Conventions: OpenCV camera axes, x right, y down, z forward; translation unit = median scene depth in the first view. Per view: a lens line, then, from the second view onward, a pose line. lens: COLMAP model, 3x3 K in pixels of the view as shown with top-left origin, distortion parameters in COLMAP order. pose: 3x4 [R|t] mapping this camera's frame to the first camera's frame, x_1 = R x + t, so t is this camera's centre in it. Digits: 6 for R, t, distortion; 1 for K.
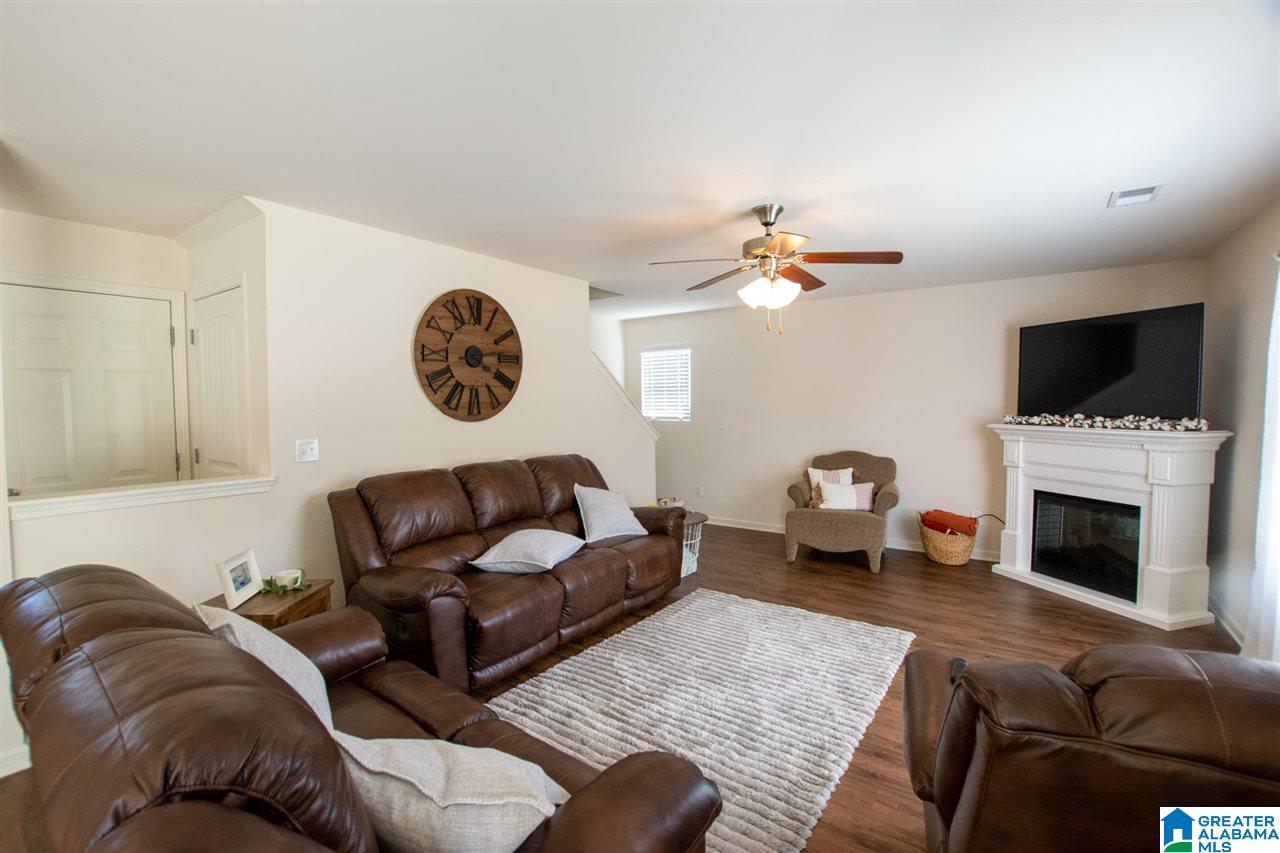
lens RADIAL K [[565.7, 0, 635.6], [0, 565.7, 425.1], [0, 0, 1]] dist [-0.035727, 0.005487]
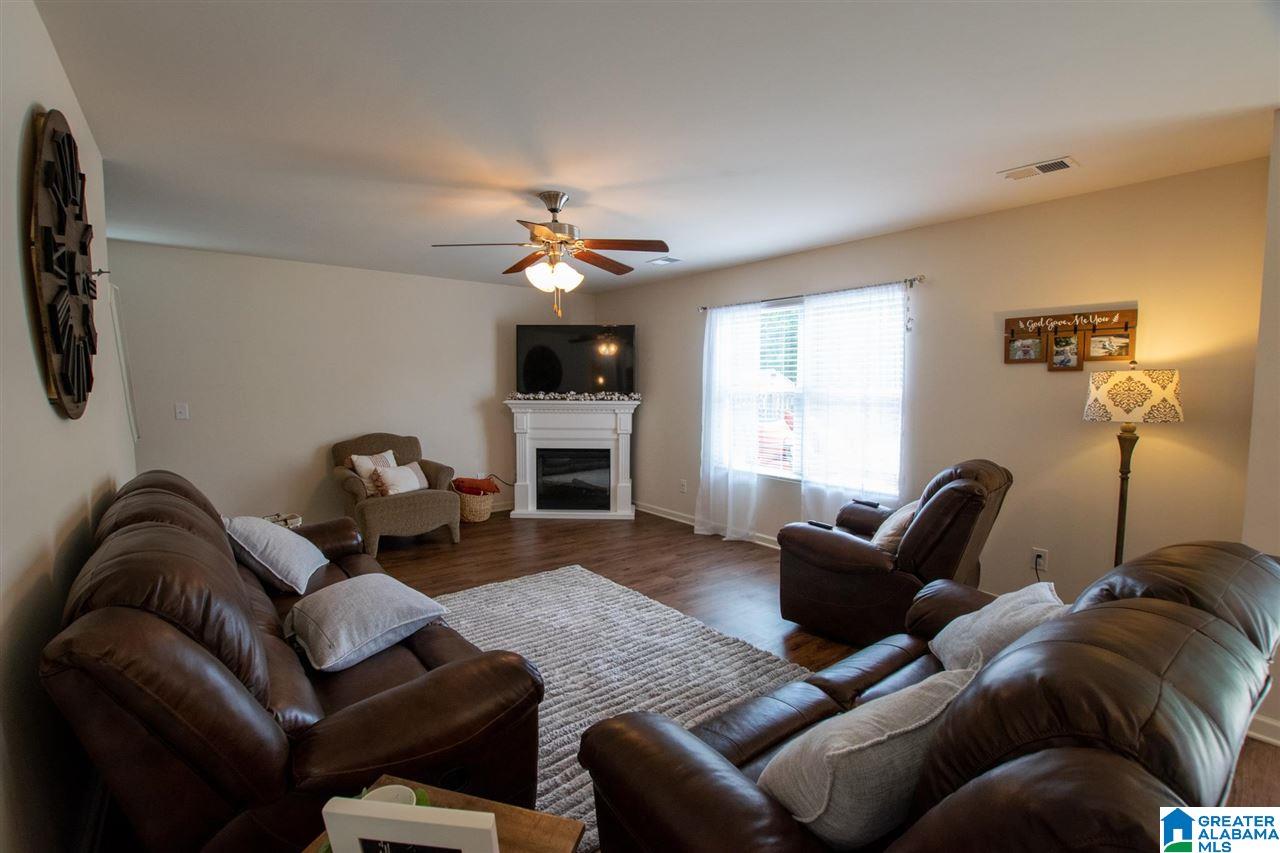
lens RADIAL K [[565.7, 0, 635.6], [0, 565.7, 425.1], [0, 0, 1]] dist [-0.035727, 0.005487]
pose [[0.264598, -0.064123, 0.962225, -0.549162], [0.031844, 0.997824, 0.057739, -0.011296], [-0.963833, 0.015364, 0.266064, 0.424075]]
